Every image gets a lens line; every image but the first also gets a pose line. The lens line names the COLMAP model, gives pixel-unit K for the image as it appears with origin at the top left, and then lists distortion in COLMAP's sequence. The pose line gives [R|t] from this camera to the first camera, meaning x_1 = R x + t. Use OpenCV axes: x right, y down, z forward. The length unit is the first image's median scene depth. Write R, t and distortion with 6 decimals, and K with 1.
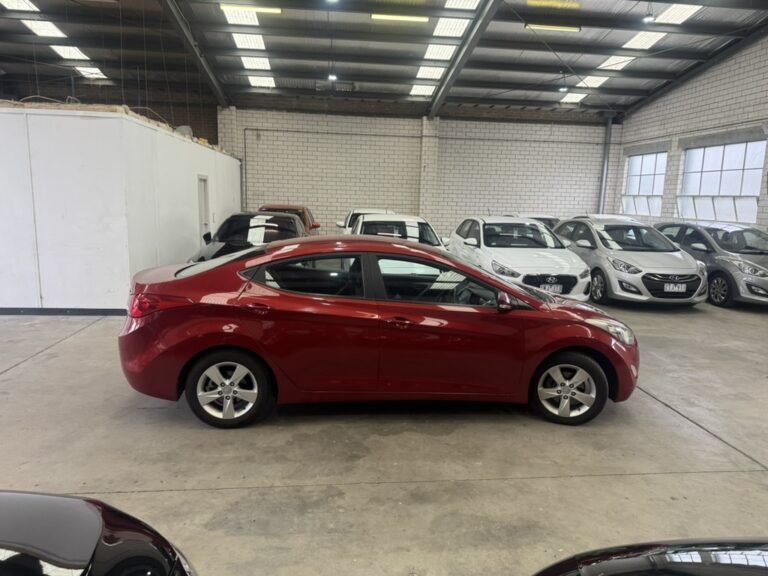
lens RADIAL K [[553.7, 0, 384.0], [0, 553.7, 288.0], [0, 0, 1]] dist [0.044059, -0.048061]
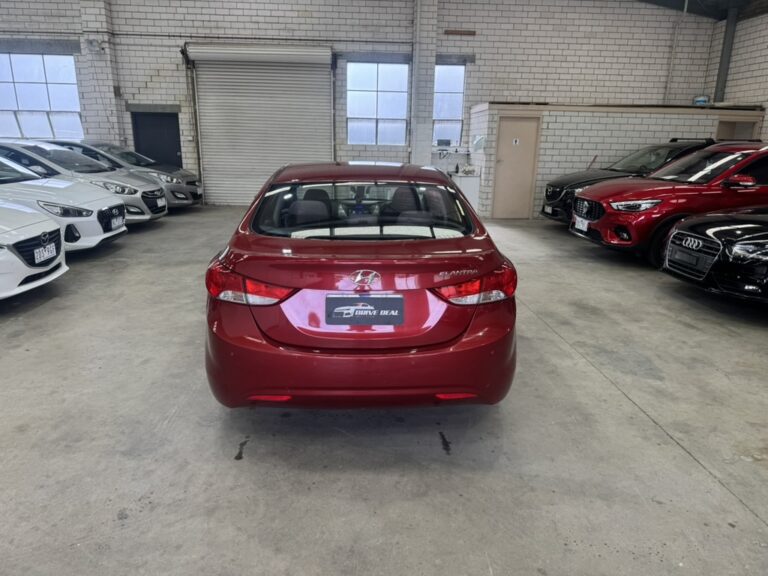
lens RADIAL K [[553.7, 0, 384.0], [0, 553.7, 288.0], [0, 0, 1]] dist [0.044059, -0.048061]
pose [[0.019112, -0.289272, 0.957056, -1.251659], [0.145452, 0.947852, 0.283585, -0.198439], [-0.989181, 0.133785, 0.060191, 1.265172]]
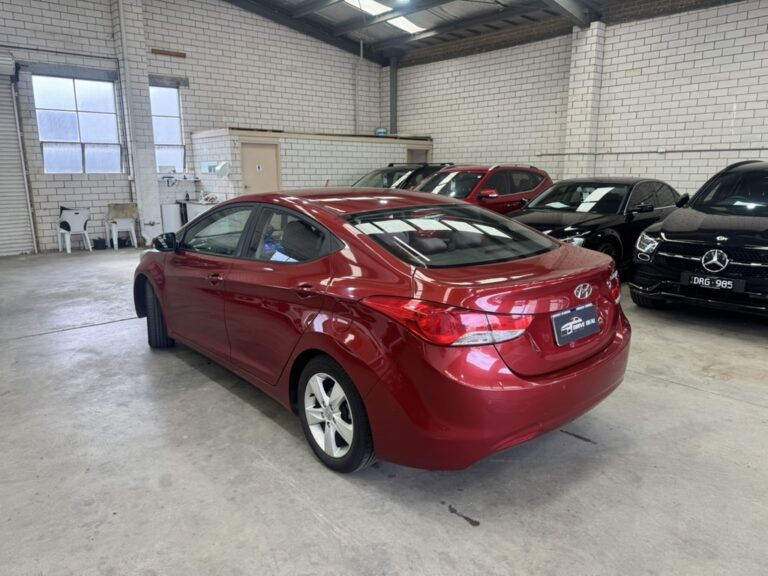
lens RADIAL K [[553.7, 0, 384.0], [0, 553.7, 288.0], [0, 0, 1]] dist [0.044059, -0.048061]
pose [[-0.595205, -0.202696, 0.777589, -0.997793], [0.111099, 0.937613, 0.329451, -0.305773], [-0.795857, 0.282480, -0.535553, 1.935663]]
